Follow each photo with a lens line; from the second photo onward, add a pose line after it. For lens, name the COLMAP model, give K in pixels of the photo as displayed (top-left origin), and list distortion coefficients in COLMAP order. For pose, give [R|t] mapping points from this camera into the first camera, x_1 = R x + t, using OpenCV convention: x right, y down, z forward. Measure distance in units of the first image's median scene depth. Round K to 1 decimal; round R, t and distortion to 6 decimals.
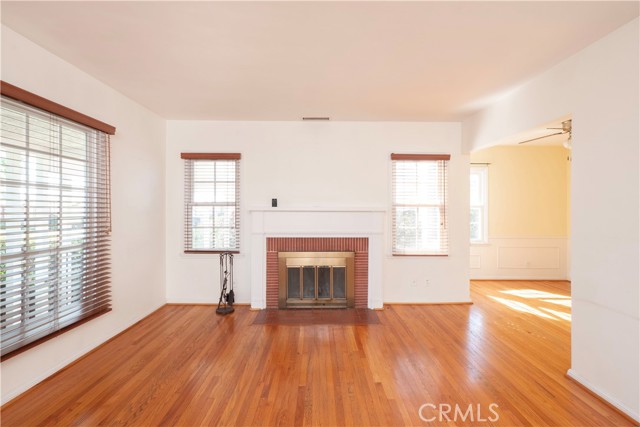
lens RADIAL K [[287.8, 0, 330.7], [0, 287.8, 212.3], [0, 0, 1]] dist [0.000516, 0.000058]
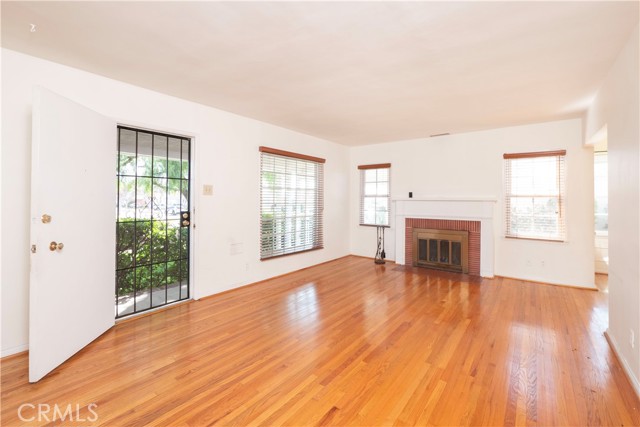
lens RADIAL K [[280.9, 0, 320.8], [0, 280.9, 209.6], [0, 0, 1]] dist [-0.001305, -0.000213]
pose [[0.772853, 0.023949, -0.634133, 0.366775], [-0.006197, 0.999525, 0.030195, 0.001758], [0.634555, -0.019406, 0.772634, -0.418578]]
